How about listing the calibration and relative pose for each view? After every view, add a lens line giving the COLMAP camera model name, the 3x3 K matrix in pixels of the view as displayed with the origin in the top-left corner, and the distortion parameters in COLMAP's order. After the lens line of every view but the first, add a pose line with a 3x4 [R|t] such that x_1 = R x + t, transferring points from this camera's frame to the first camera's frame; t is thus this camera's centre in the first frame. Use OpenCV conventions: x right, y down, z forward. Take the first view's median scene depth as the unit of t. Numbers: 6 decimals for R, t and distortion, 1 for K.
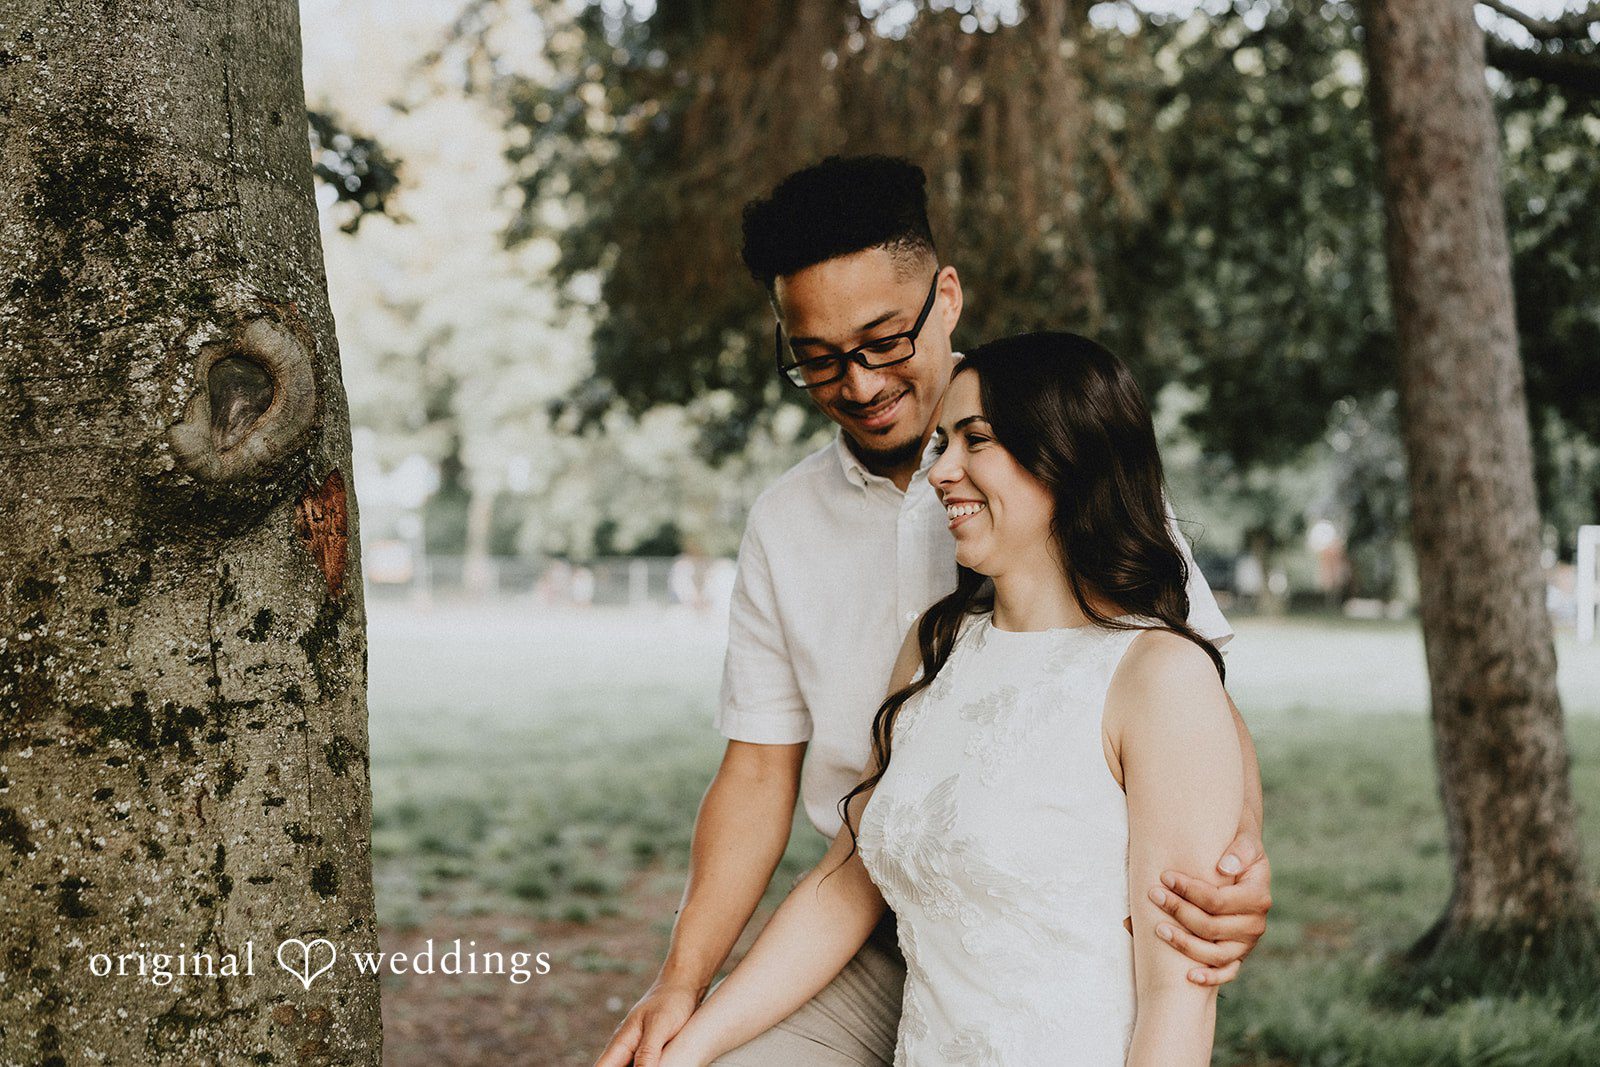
lens RADIAL K [[2499.0, 0, 800.0], [0, 2499.0, 533.5], [0, 0, 1]] dist [0.038656, -0.168211]
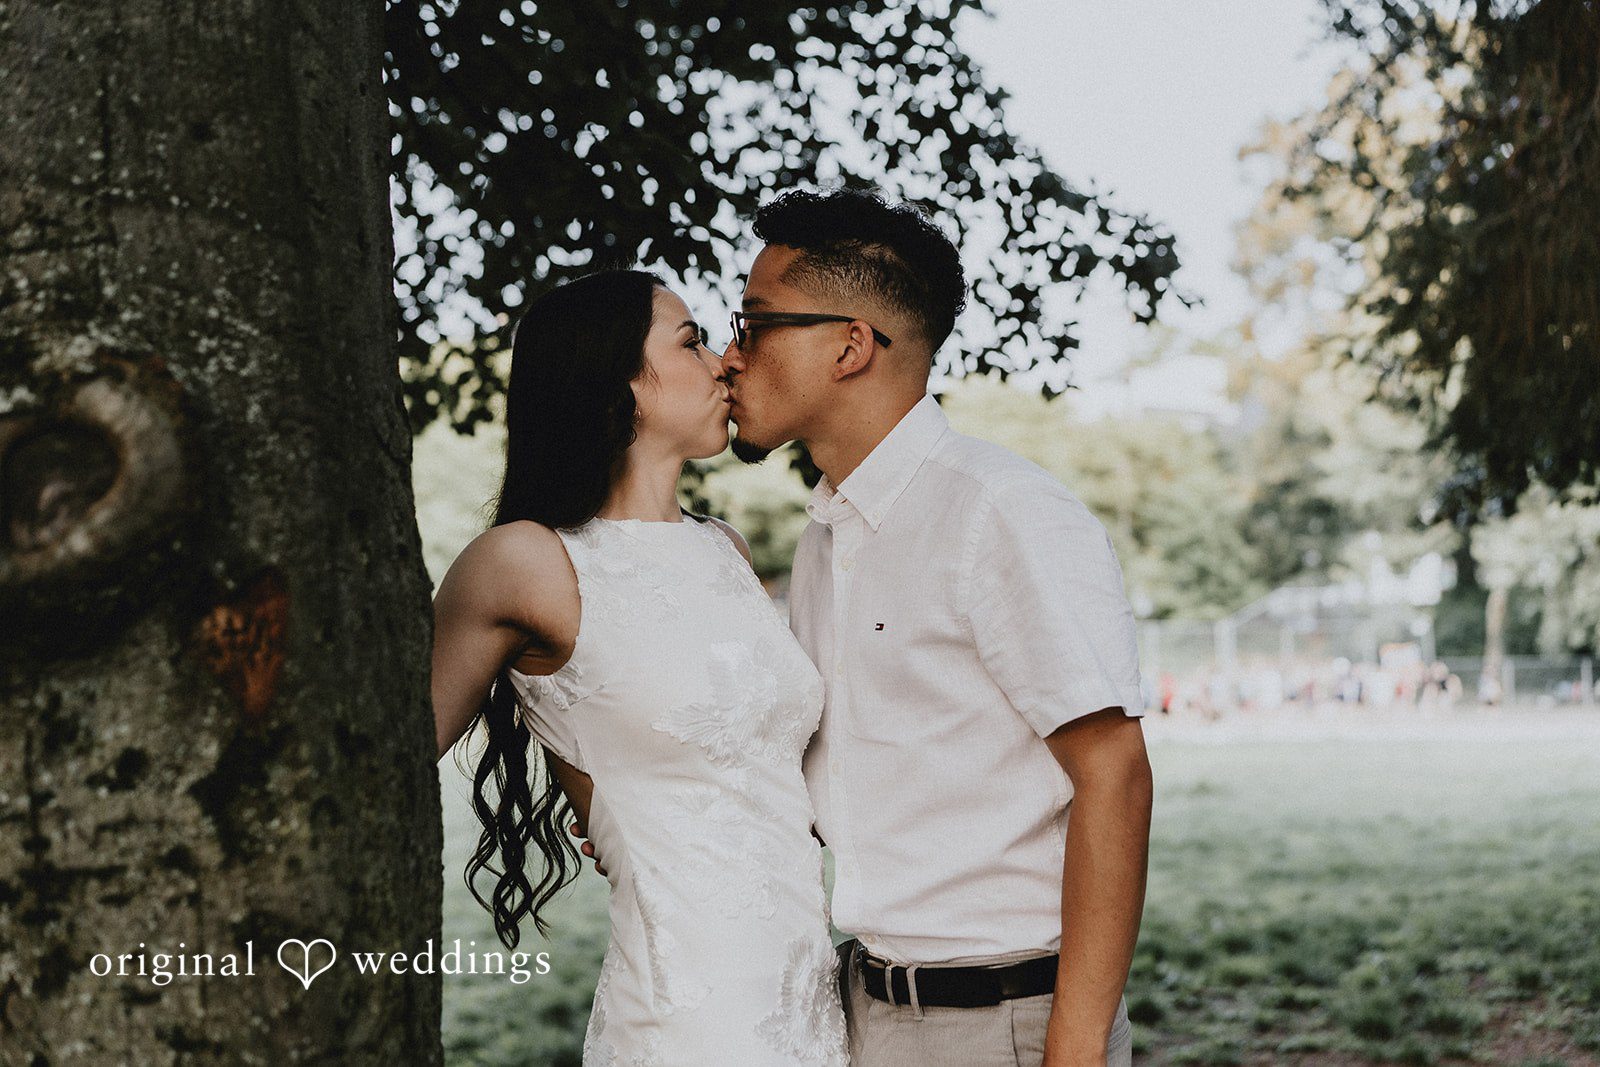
lens RADIAL K [[2499.0, 0, 800.0], [0, 2499.0, 533.5], [0, 0, 1]] dist [0.038656, -0.168211]
pose [[0.918891, -0.048556, -0.391512, 0.284455], [0.032246, 0.998320, -0.048133, 0.007185], [0.393192, 0.031604, 0.918913, 0.357388]]
